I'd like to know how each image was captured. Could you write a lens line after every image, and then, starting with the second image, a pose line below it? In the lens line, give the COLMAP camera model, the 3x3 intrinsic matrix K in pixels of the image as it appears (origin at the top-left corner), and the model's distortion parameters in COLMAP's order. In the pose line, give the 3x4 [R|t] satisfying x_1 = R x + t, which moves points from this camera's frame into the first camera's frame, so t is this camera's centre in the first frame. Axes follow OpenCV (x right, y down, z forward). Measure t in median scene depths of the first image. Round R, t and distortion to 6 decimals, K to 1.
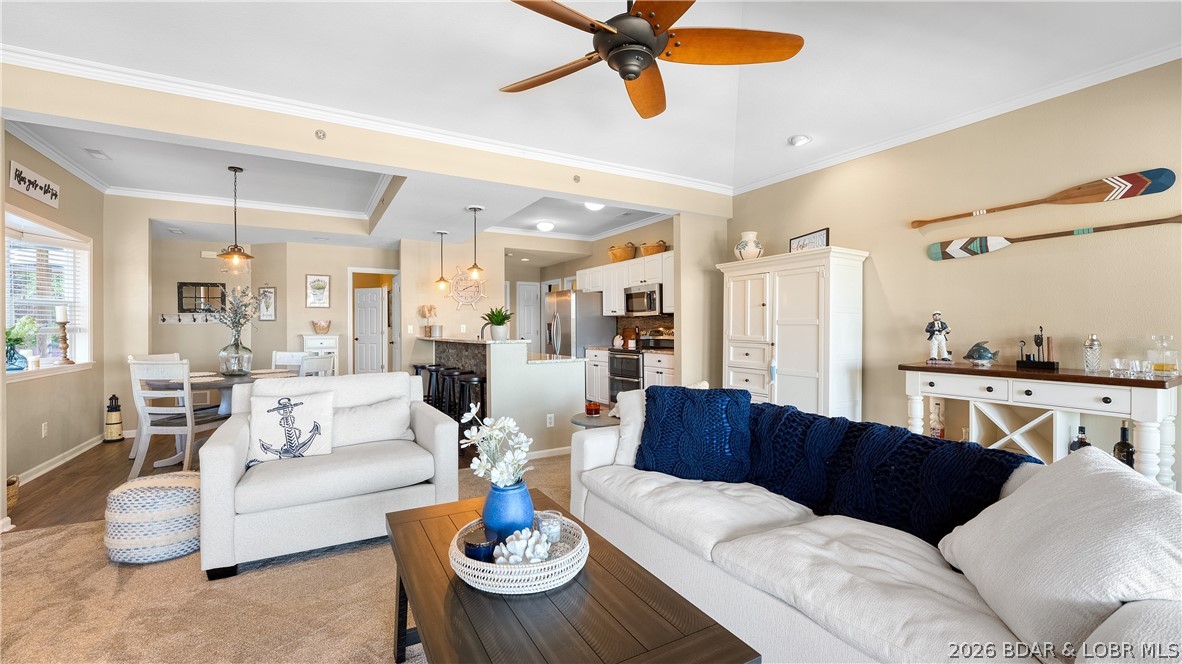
lens RADIAL K [[496.1, 0, 591.0], [0, 496.1, 332.0], [0, 0, 1]] dist [-0.015637, -0.000138]
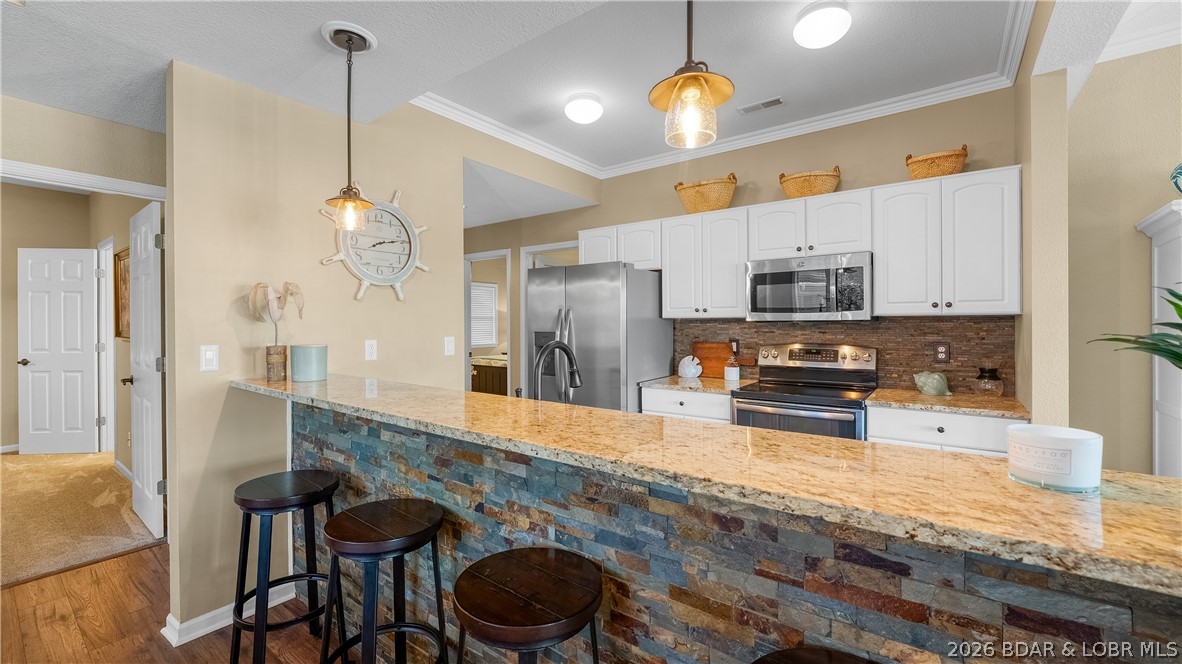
lens RADIAL K [[496.1, 0, 591.0], [0, 496.1, 332.0], [0, 0, 1]] dist [-0.015637, -0.000138]
pose [[0.926917, -0.002417, 0.375258, -0.253814], [0.000629, 0.999988, 0.004887, -0.023147], [-0.375265, -0.004294, 0.926908, 0.613084]]
